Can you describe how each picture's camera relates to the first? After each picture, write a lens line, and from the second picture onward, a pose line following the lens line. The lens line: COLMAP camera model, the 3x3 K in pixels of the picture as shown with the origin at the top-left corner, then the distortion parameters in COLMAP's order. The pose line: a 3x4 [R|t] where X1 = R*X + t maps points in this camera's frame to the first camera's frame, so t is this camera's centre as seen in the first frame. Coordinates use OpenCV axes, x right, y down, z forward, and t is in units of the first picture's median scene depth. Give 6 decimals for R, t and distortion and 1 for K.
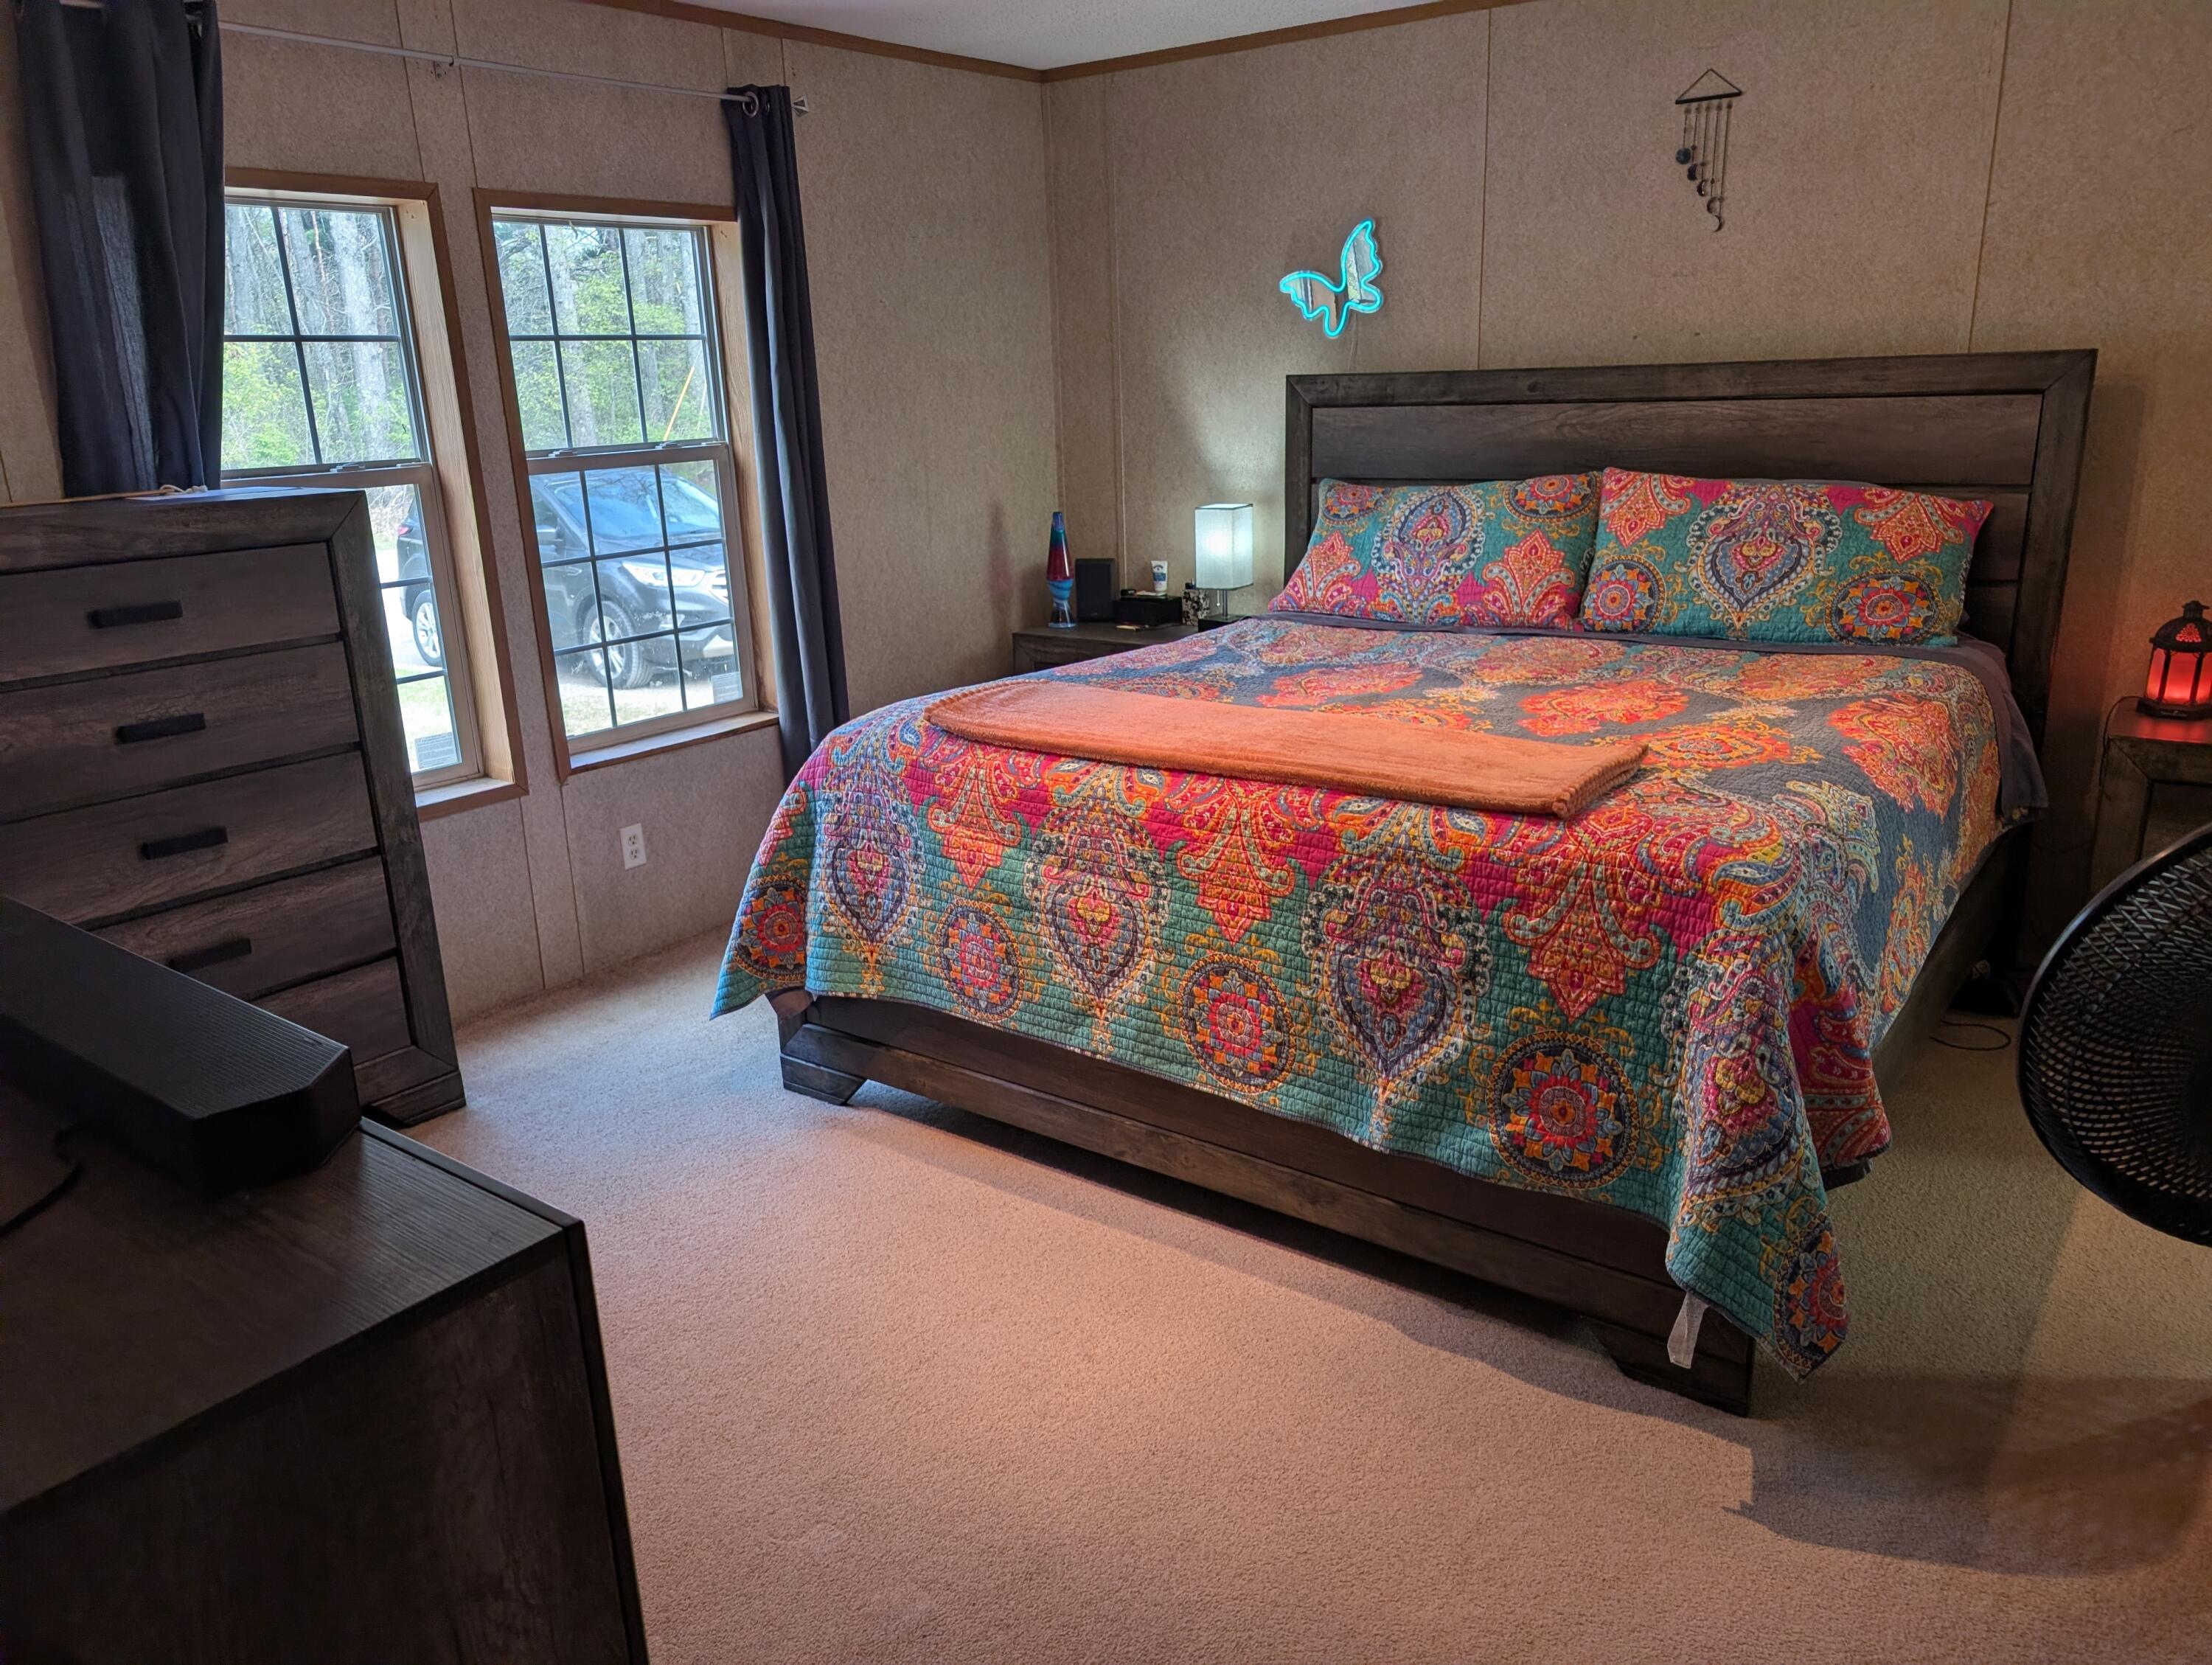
lens RADIAL K [[1572.5, 0, 1118.1], [0, 1572.5, 827.0], [0, 0, 1]] dist [-0.002527, -0.002493]
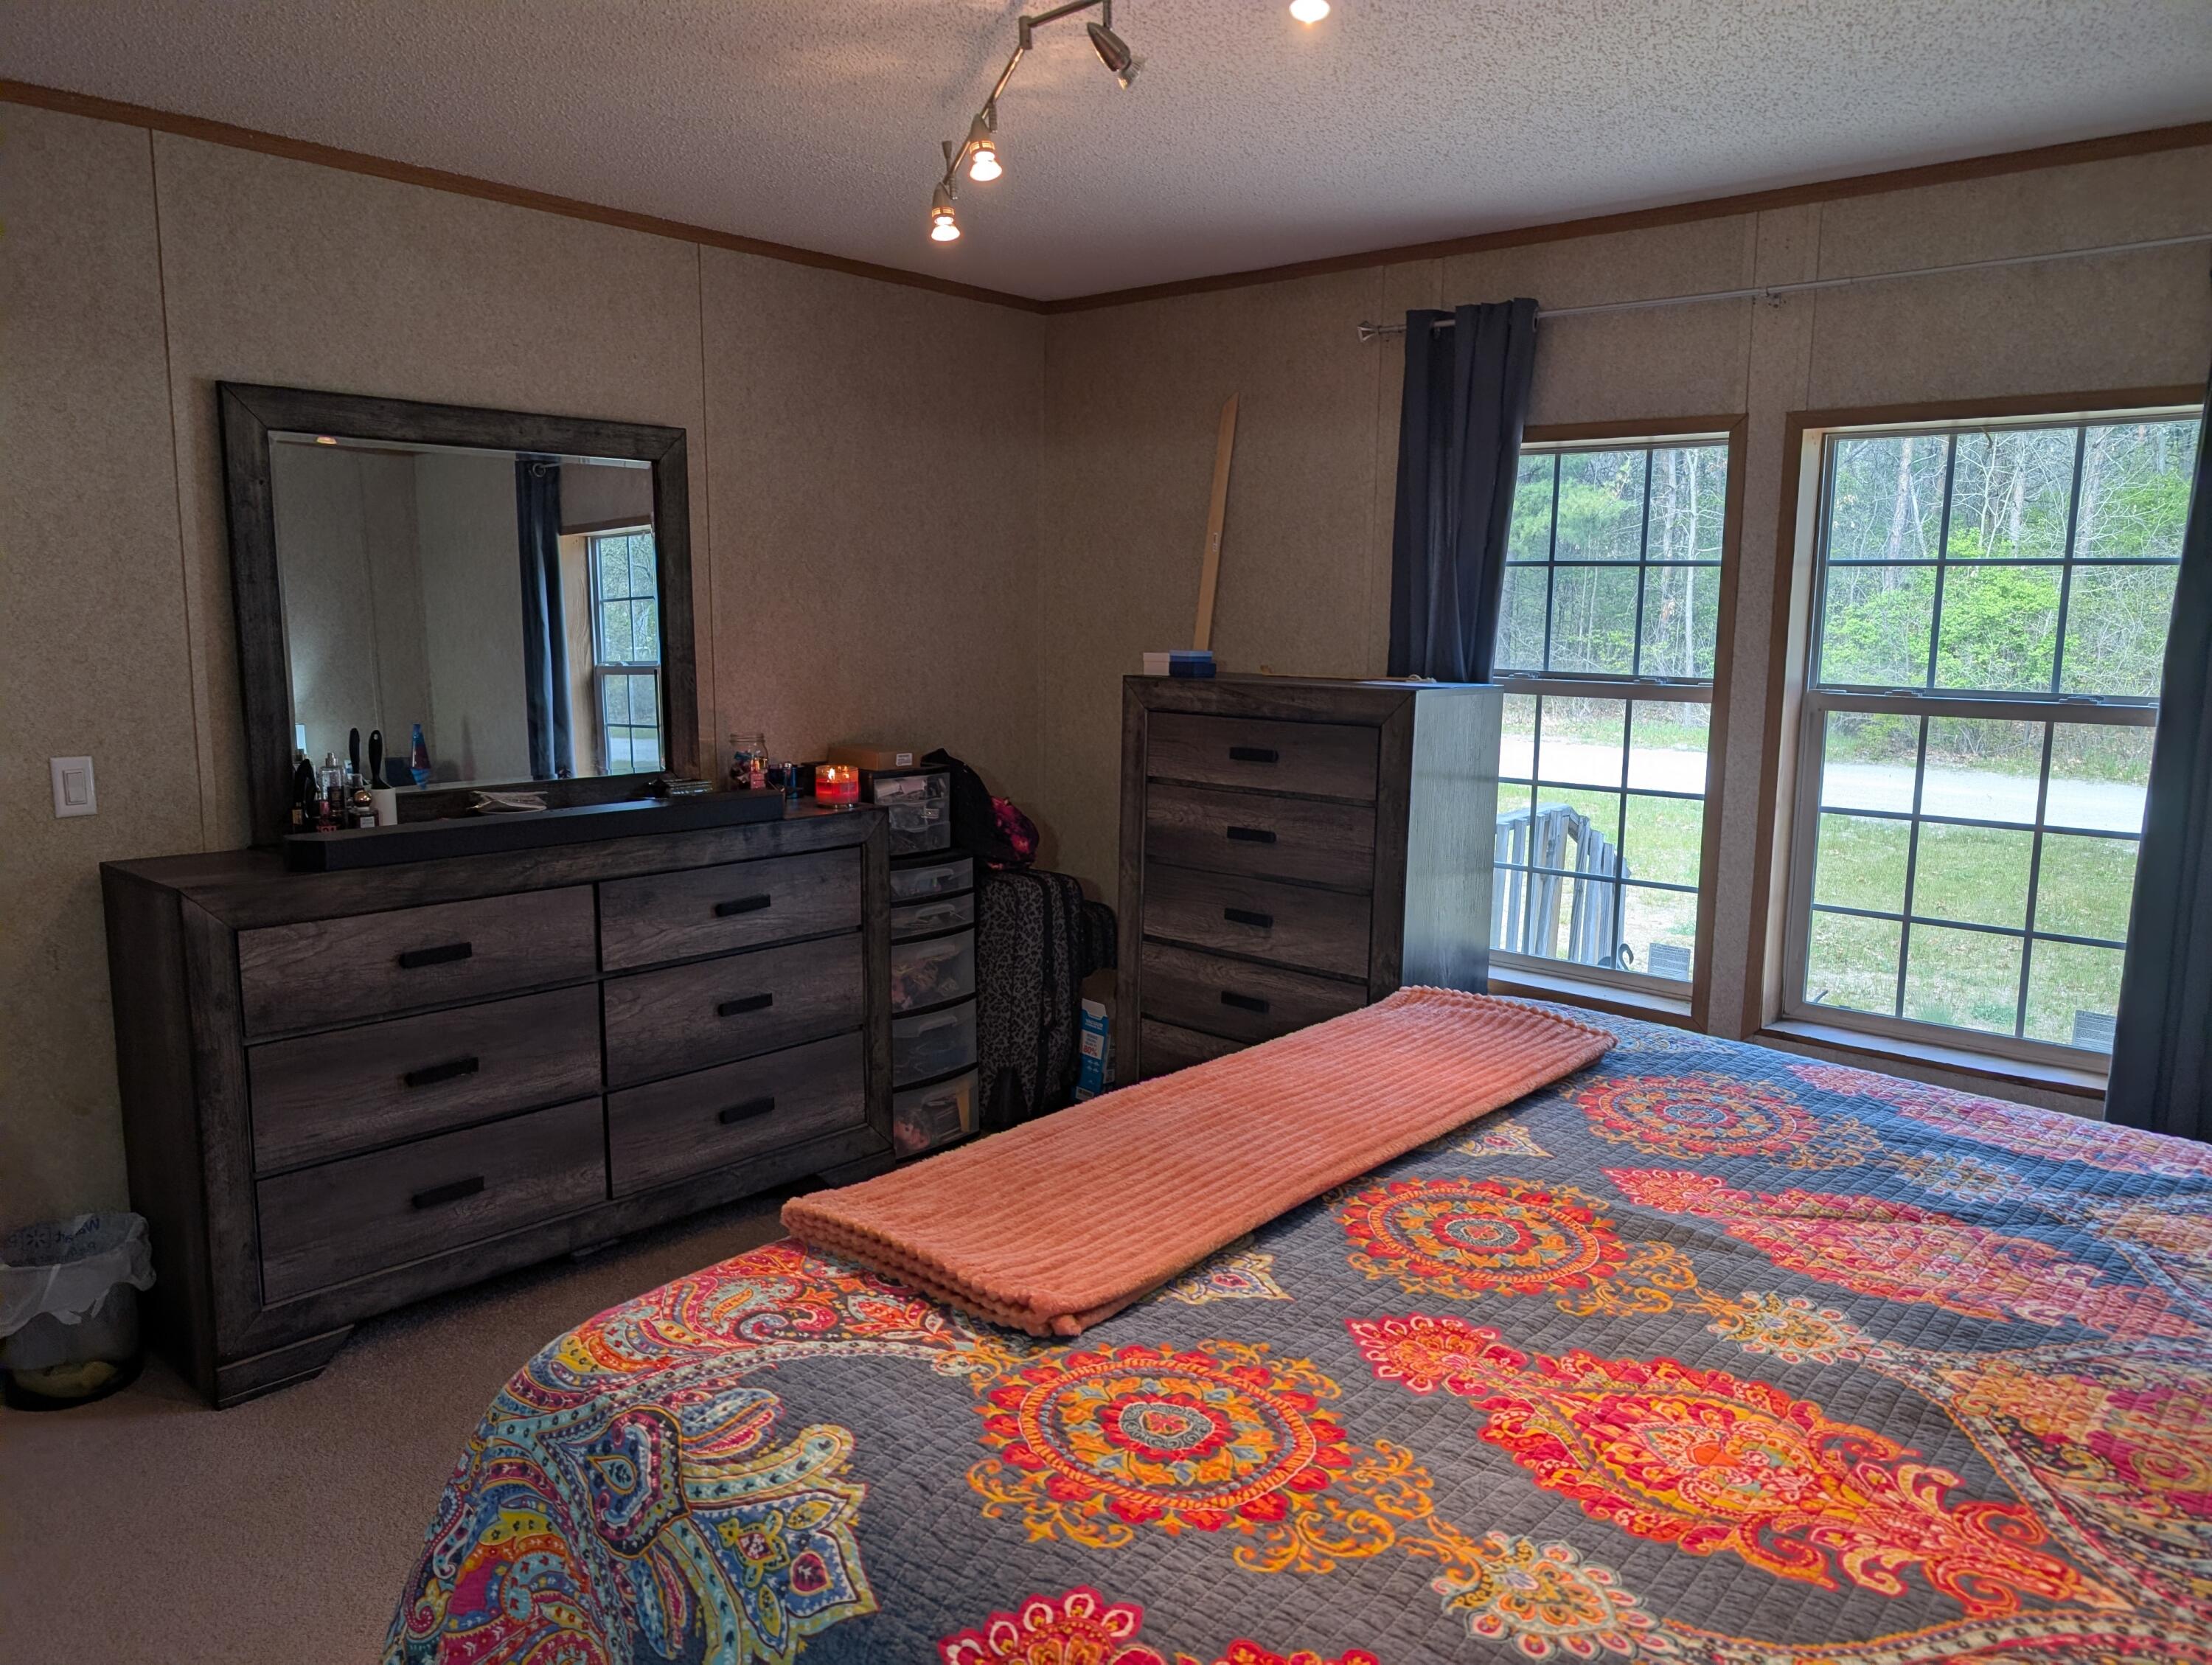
lens RADIAL K [[1572.5, 0, 1118.1], [0, 1572.5, 827.0], [0, 0, 1]] dist [-0.002527, -0.002493]
pose [[-0.067766, 0.168111, -0.983436, 0.604860], [-0.290716, 0.939601, 0.180650, -0.224669], [0.954407, 0.298143, -0.014800, 0.703283]]
